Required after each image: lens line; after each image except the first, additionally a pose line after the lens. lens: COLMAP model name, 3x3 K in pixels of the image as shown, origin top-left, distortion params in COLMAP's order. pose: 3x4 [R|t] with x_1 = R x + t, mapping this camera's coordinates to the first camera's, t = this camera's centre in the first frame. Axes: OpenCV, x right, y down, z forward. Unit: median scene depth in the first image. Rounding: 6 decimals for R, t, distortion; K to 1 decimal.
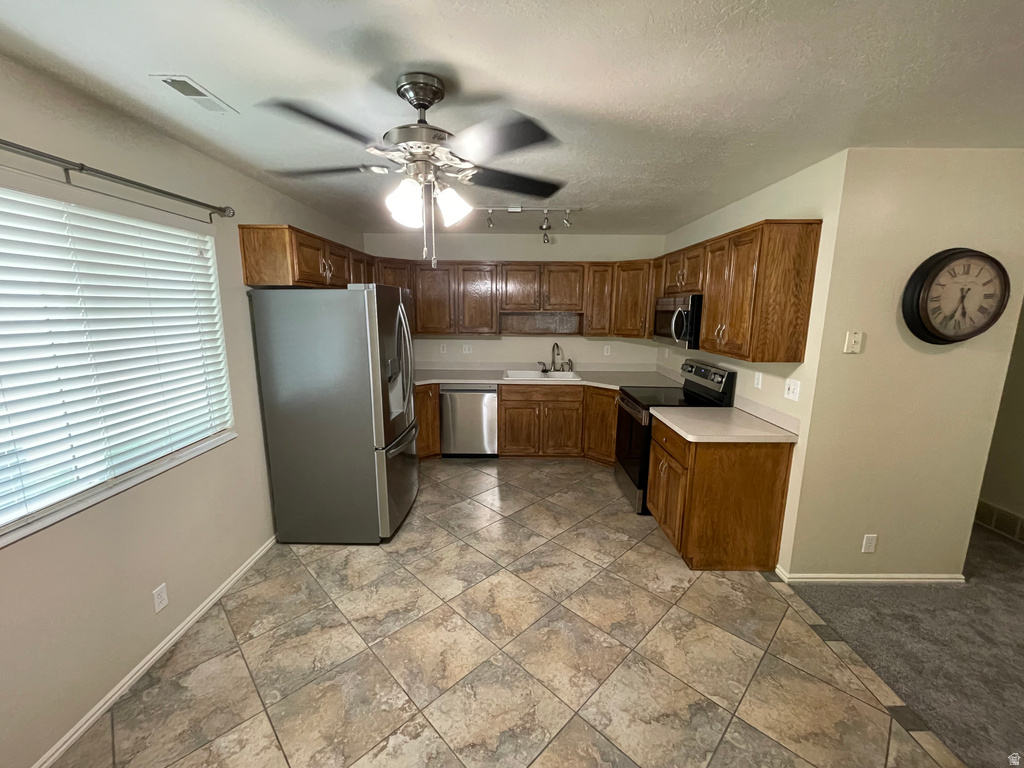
lens RADIAL K [[417.7, 0, 510.3], [0, 417.7, 383.7], [0, 0, 1]] dist [-0.001728, -0.000010]
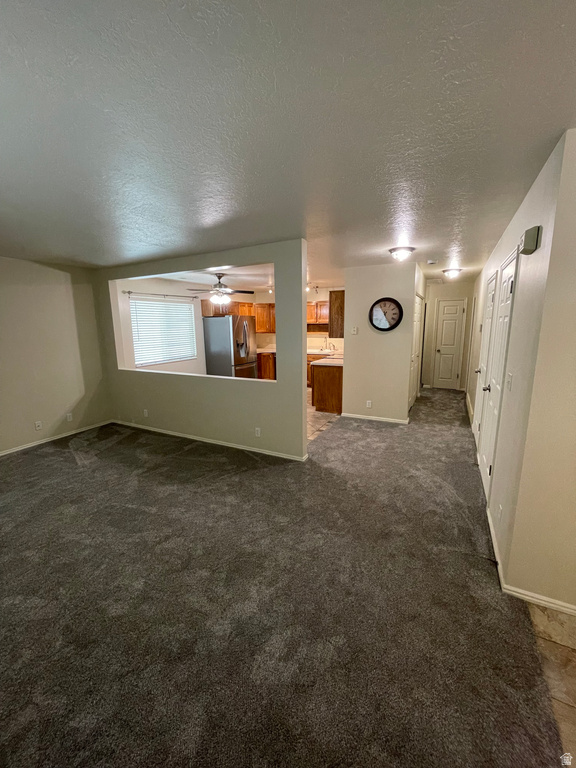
lens RADIAL K [[313.3, 0, 286.1], [0, 313.3, 383.6], [0, 0, 1]] dist [-0.001728, -0.000010]
pose [[0.891007, 0.068996, -0.448717, 1.211324], [-0.064564, 0.997596, 0.025191, 0.215146], [0.449376, 0.006525, 0.893319, -1.032459]]
